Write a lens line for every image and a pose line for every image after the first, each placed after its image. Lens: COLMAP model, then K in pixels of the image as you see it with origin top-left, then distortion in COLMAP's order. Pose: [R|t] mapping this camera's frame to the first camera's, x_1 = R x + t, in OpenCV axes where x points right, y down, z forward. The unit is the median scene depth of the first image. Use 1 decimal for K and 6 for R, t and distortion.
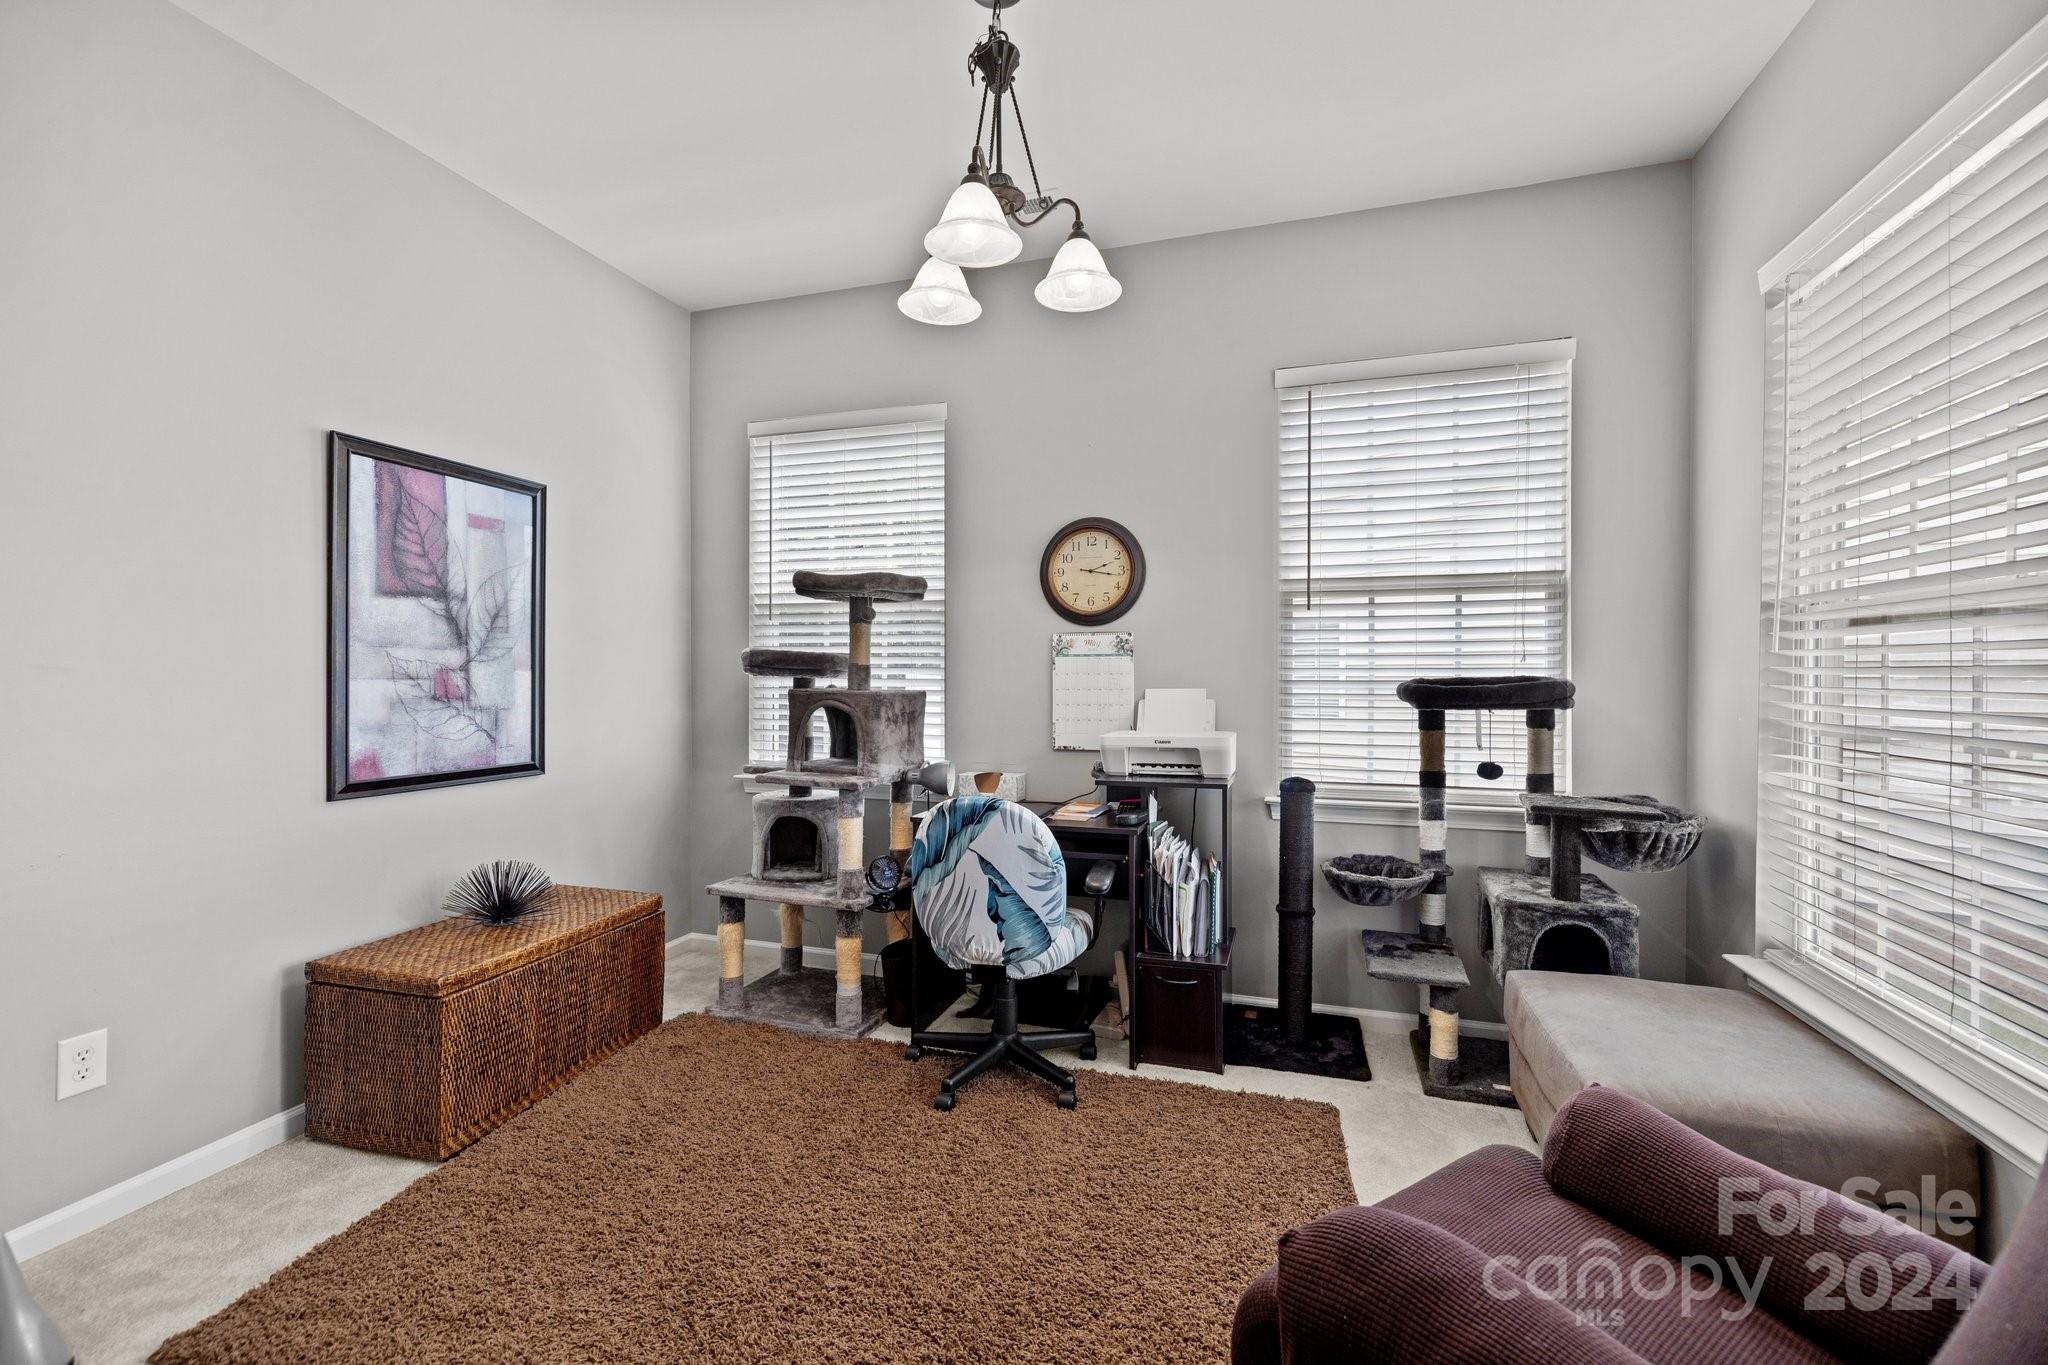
lens RADIAL K [[865.6, 0, 1019.2], [0, 865.6, 680.2], [0, 0, 1]] dist [0.001380, -0.000172]
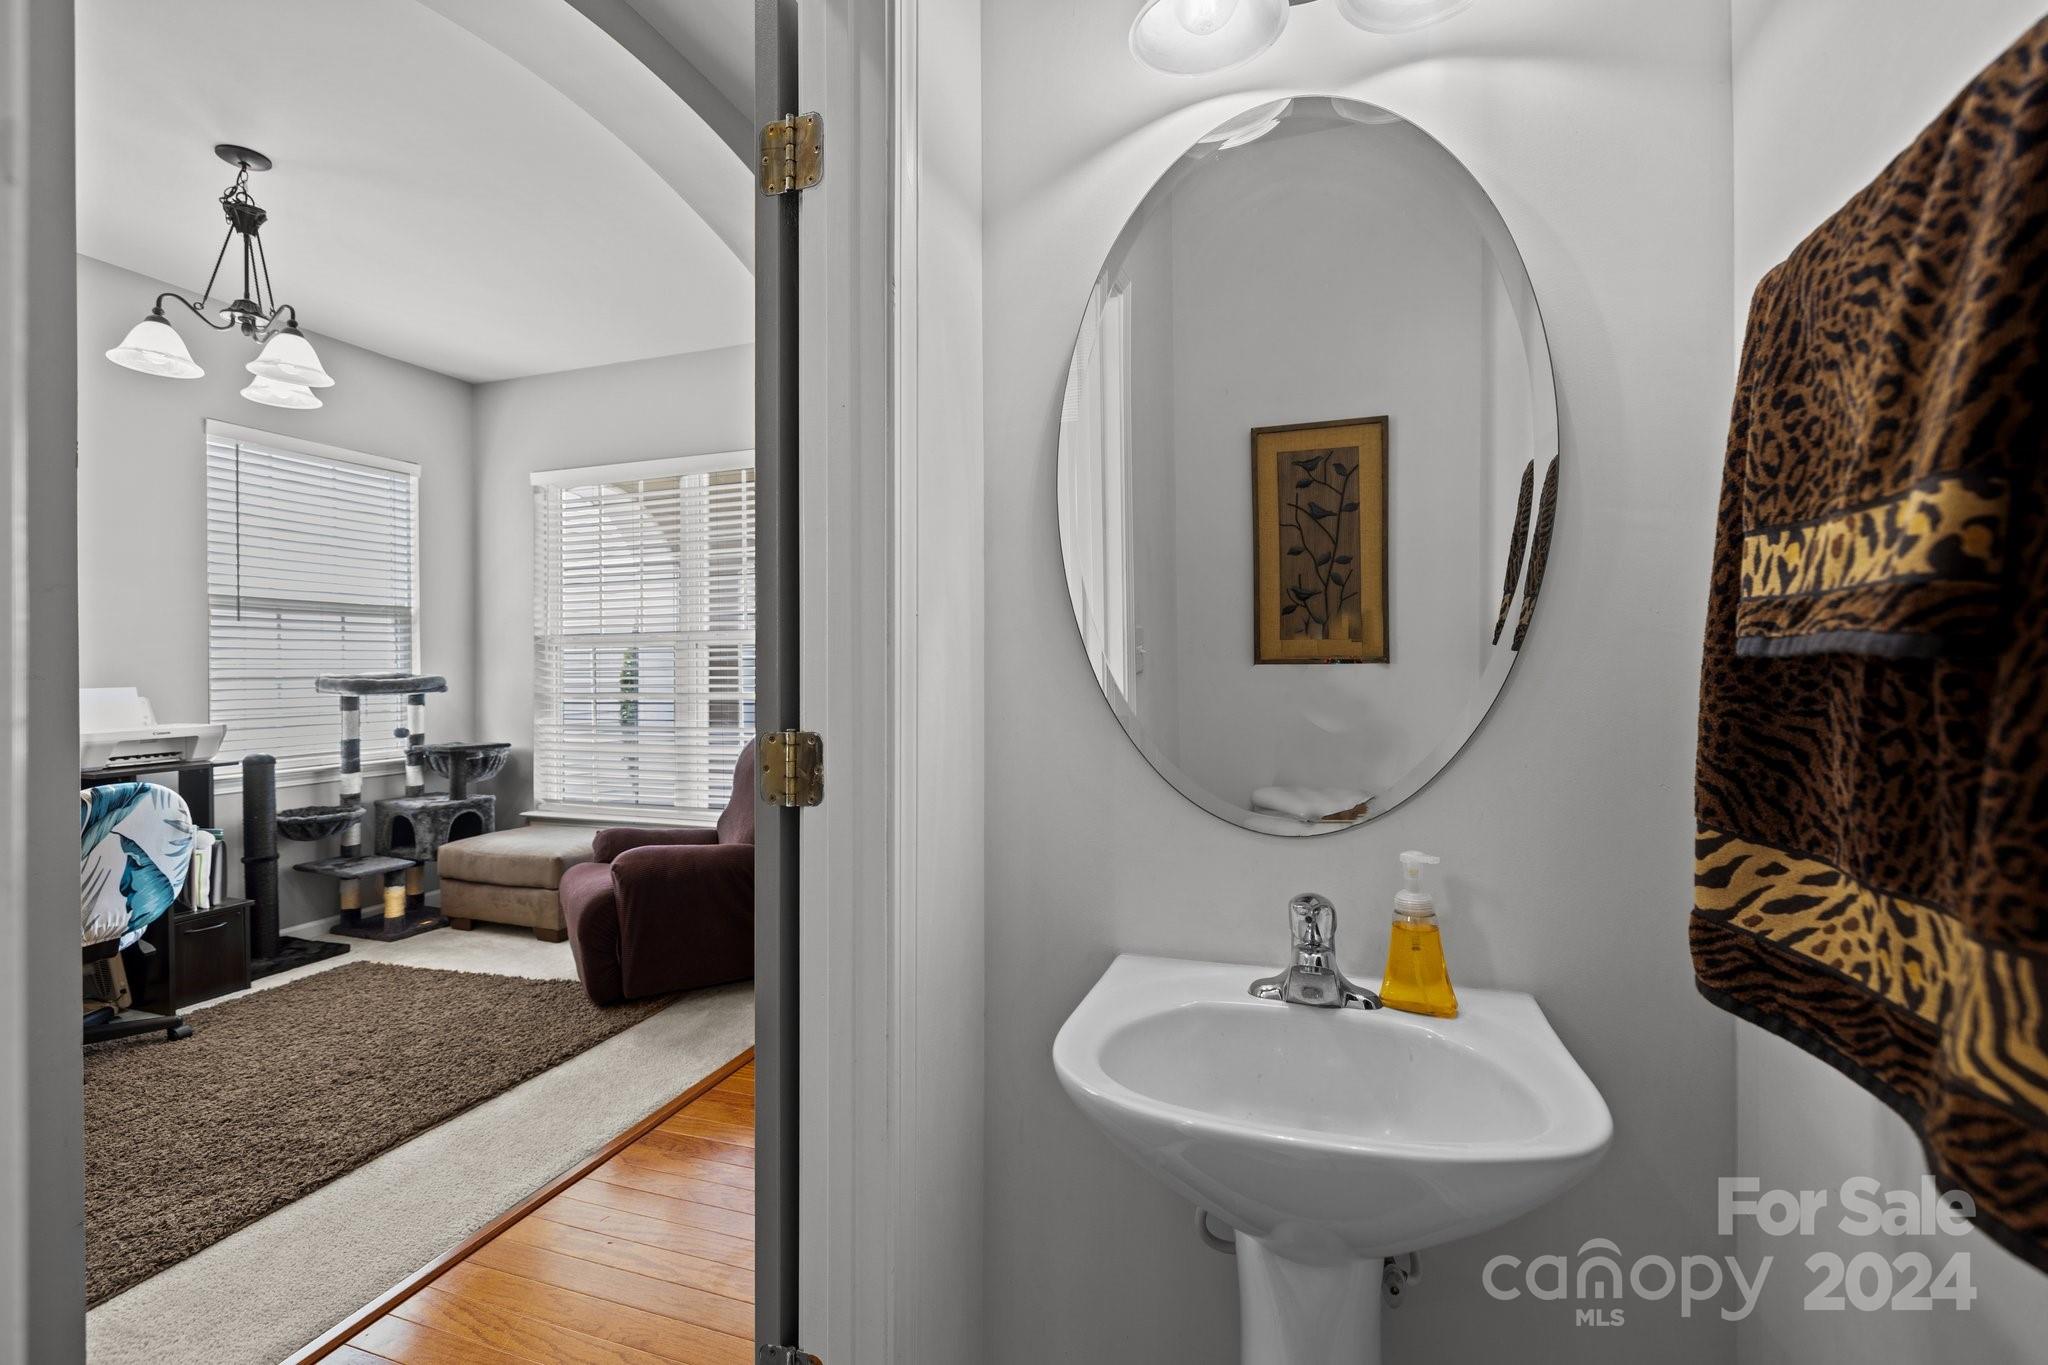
lens RADIAL K [[881.0, 0, 1018.1], [0, 881.0, 673.9], [0, 0, 1]] dist [-0.000028, -0.000385]
pose [[0.021755, -0.005188, 0.999750, -1.109970], [0.015003, 0.999876, 0.004862, 0.005839], [-0.999651, 0.014894, 0.021830, -0.172311]]
